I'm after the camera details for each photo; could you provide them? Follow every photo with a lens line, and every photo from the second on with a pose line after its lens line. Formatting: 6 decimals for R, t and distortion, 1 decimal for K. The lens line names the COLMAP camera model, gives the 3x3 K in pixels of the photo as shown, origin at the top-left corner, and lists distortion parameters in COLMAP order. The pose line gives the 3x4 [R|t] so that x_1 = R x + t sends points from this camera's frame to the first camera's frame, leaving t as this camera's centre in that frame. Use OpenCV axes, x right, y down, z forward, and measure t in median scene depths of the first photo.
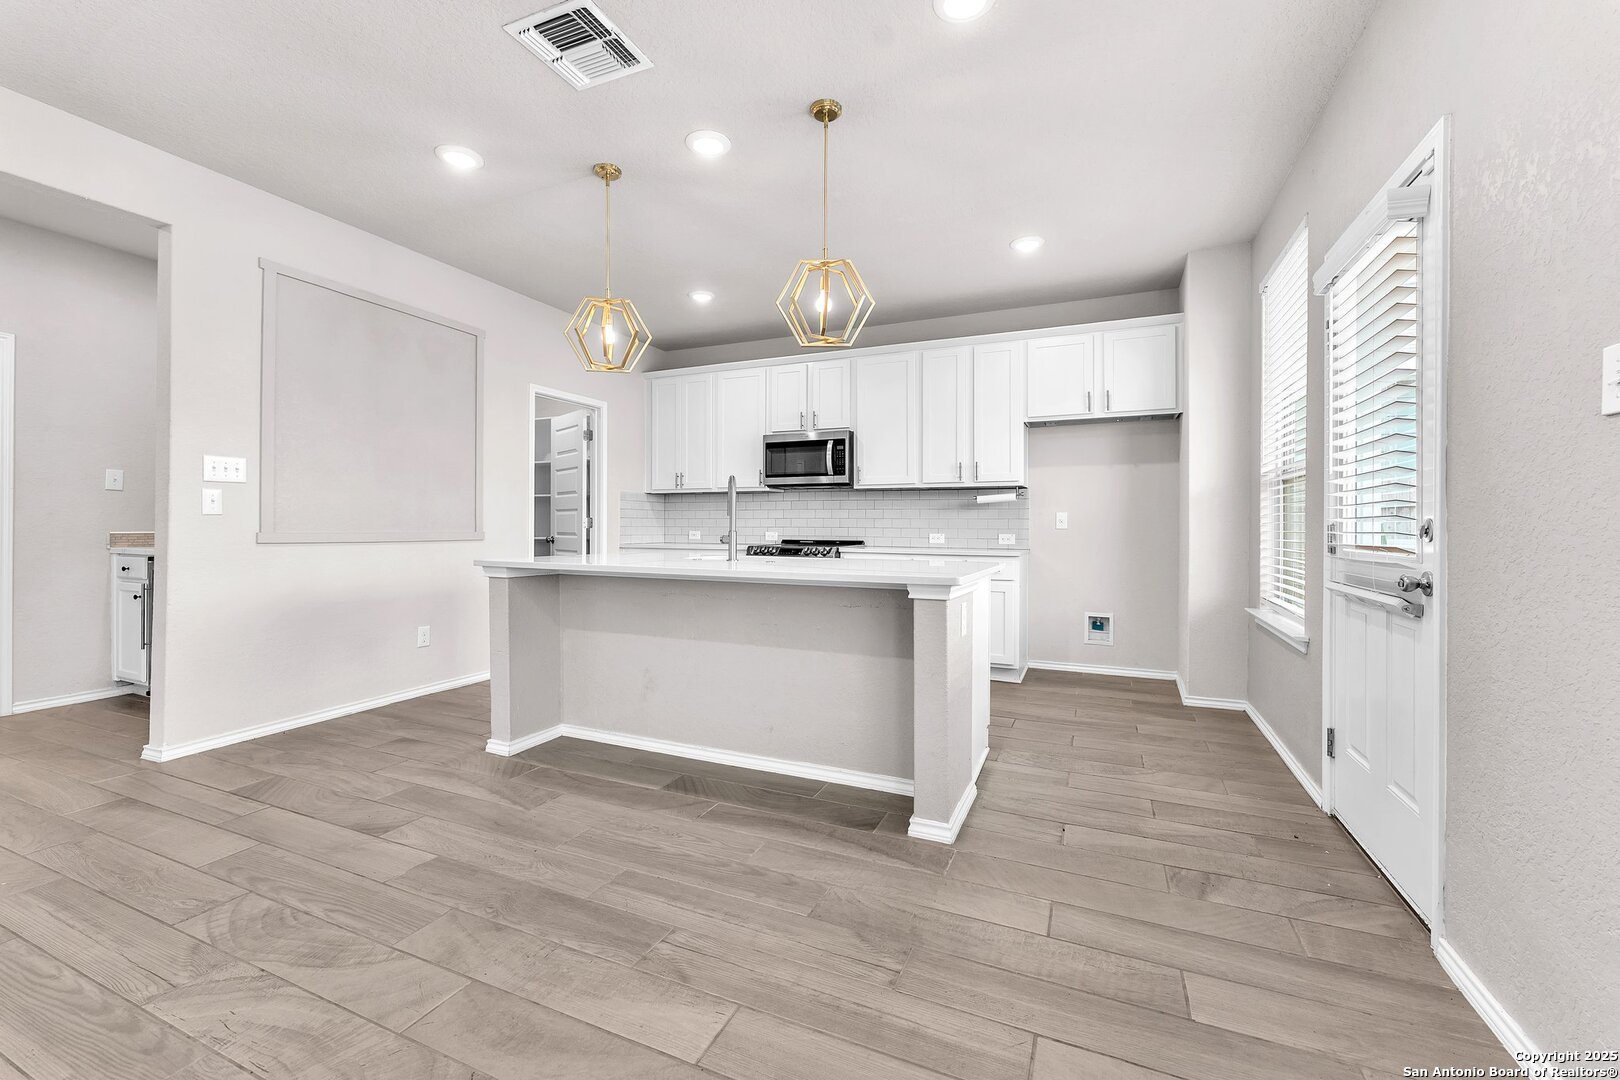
lens RADIAL K [[661.3, 0, 811.9], [0, 661.3, 523.2], [0, 0, 1]] dist [-0.000764, -0.000015]
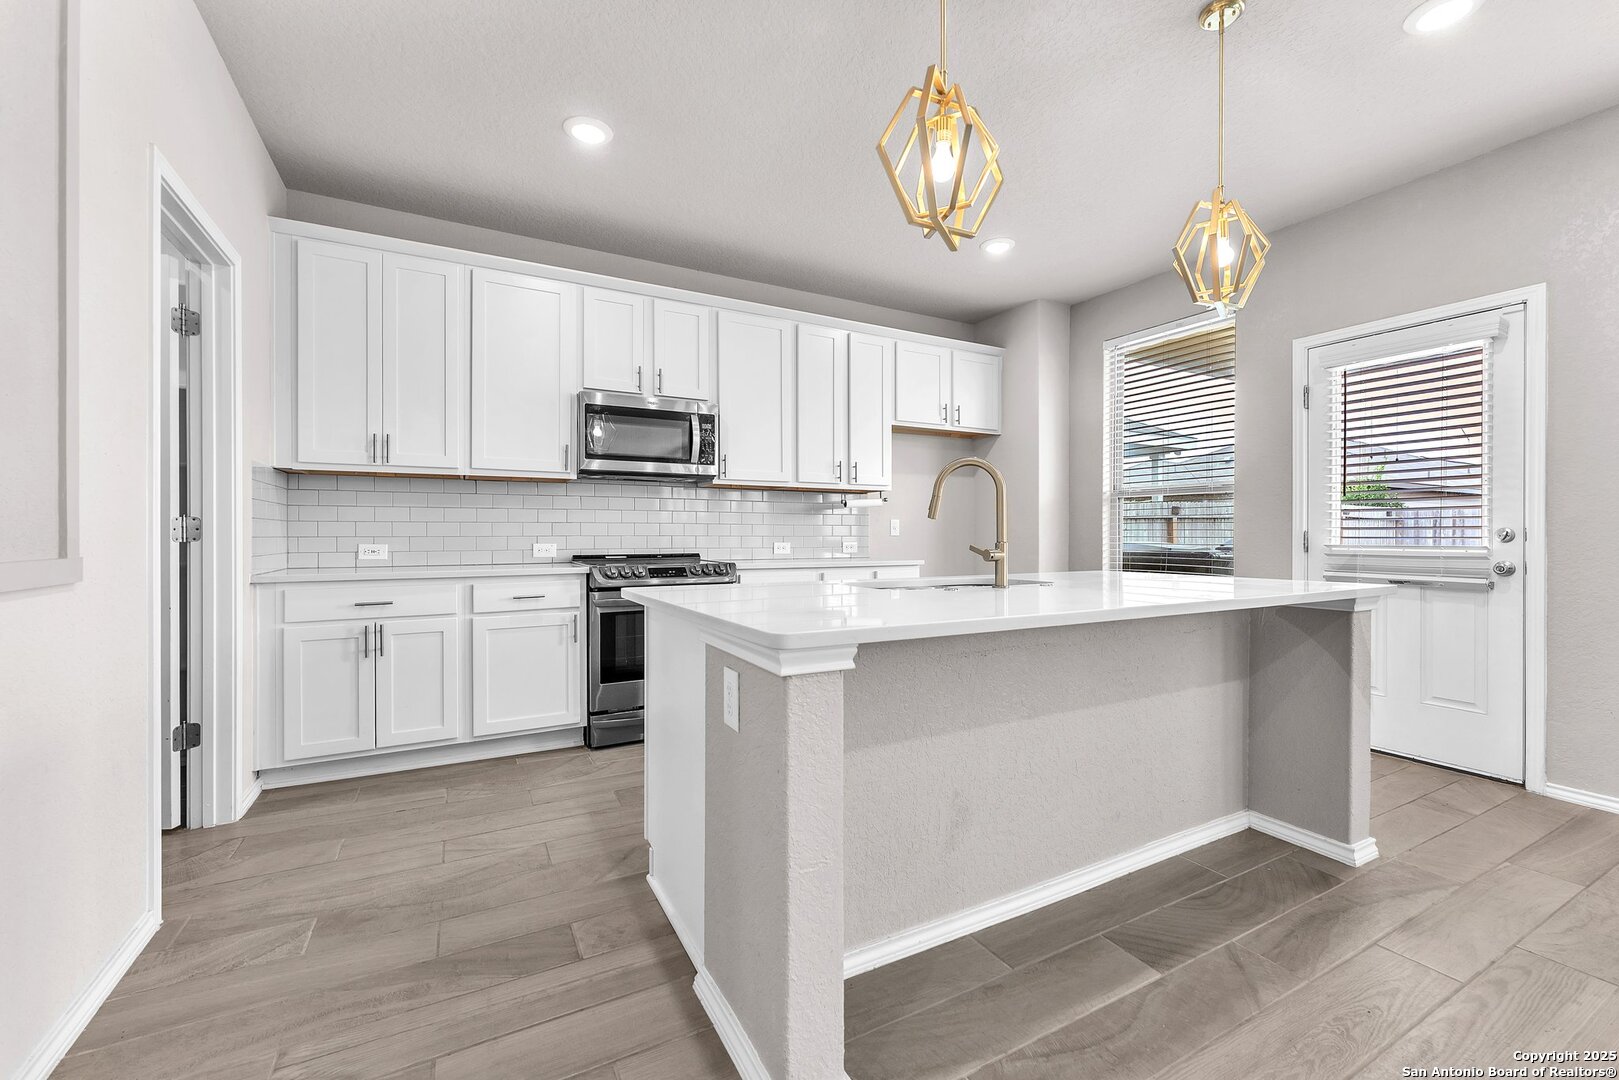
lens RADIAL K [[665.9, 0, 820.0], [0, 665.9, 533.1], [0, 0, 1]] dist [0.001035, 0.000190]
pose [[0.607763, -0.003386, 0.794111, -0.724654], [-0.001107, 0.999986, 0.005111, -0.000985], [-0.794117, -0.003985, 0.607751, 0.707997]]
